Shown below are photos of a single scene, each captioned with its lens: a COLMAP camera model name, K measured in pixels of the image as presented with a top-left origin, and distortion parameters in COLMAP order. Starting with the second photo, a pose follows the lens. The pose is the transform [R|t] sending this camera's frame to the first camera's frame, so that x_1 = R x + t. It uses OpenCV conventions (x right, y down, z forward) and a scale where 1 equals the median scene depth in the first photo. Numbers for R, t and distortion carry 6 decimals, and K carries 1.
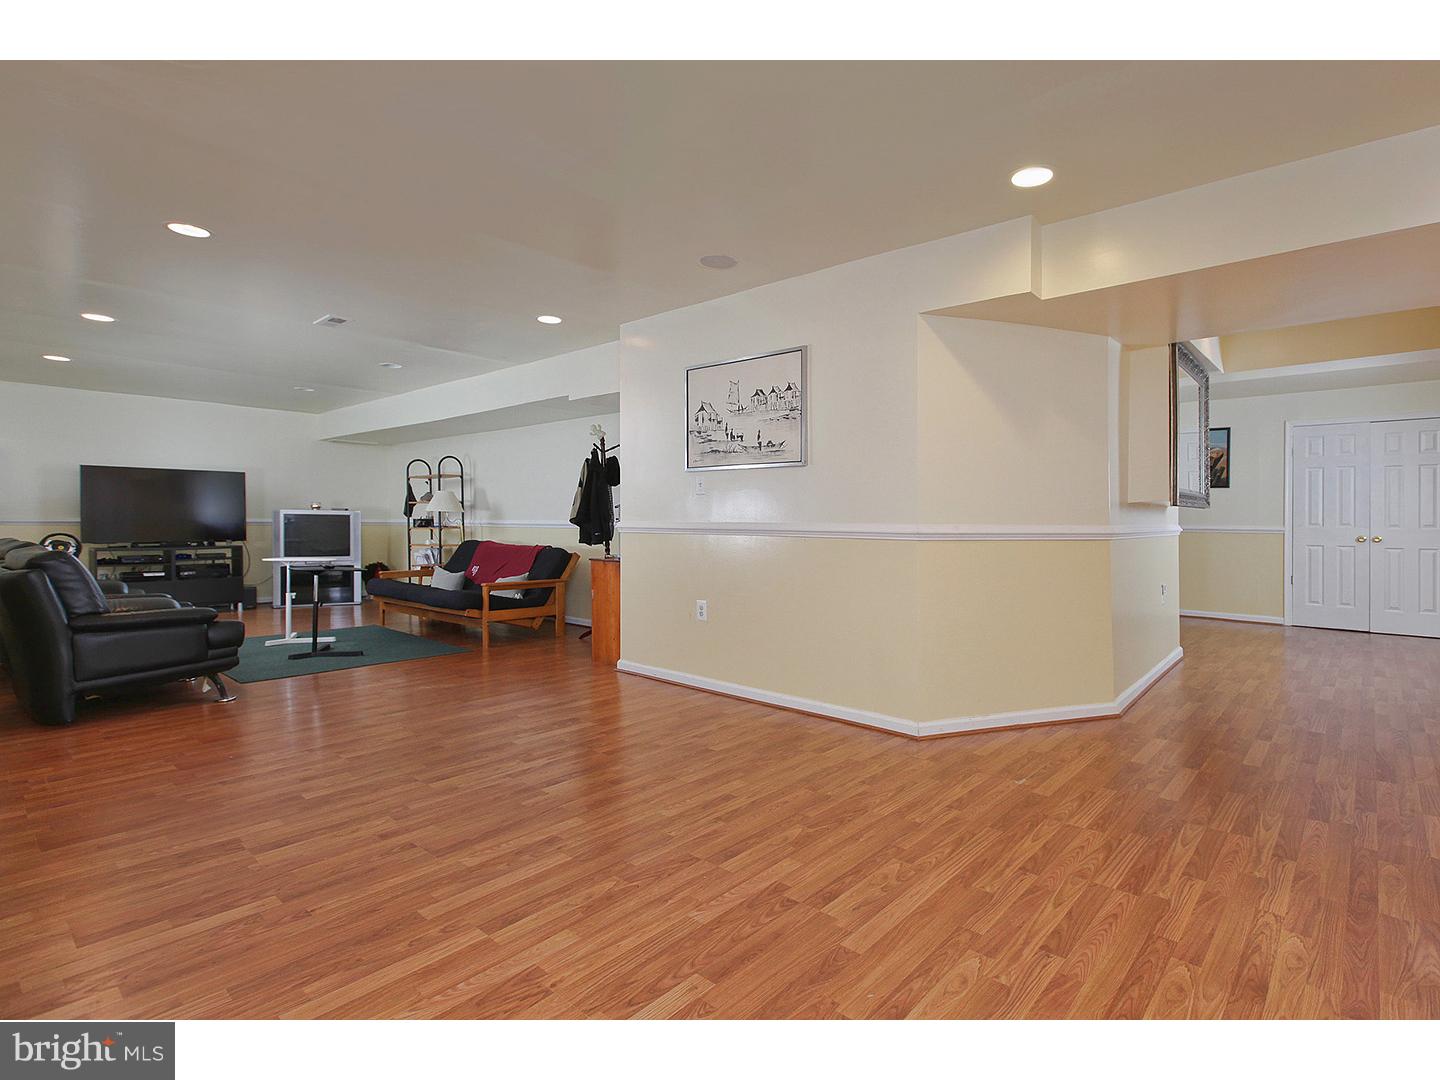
lens RADIAL K [[691.3, 0, 723.3], [0, 691.3, 535.4], [0, 0, 1]] dist [0.003437, 0.000528]
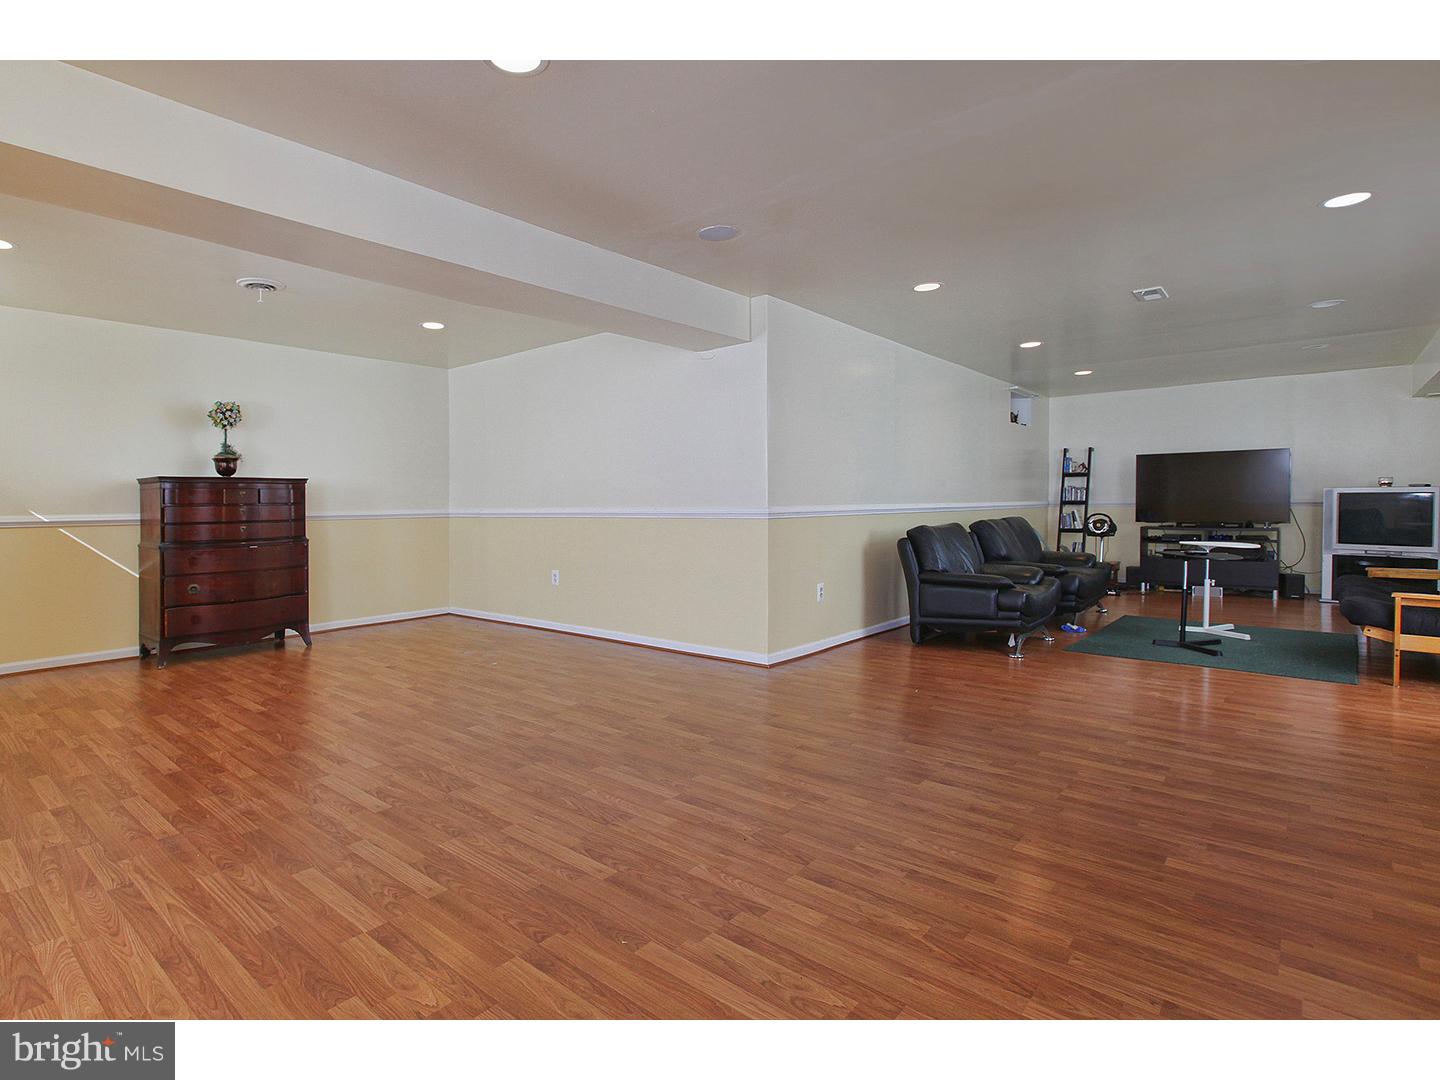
lens RADIAL K [[734.2, 0, 722.3], [0, 734.2, 528.4], [0, 0, 1]] dist [0.002960, 0.000140]
pose [[0.060305, 0.030065, -0.997727, 0.763041], [-0.010685, 0.999508, 0.029473, -0.019187], [0.998123, 0.008883, 0.060597, 0.654229]]
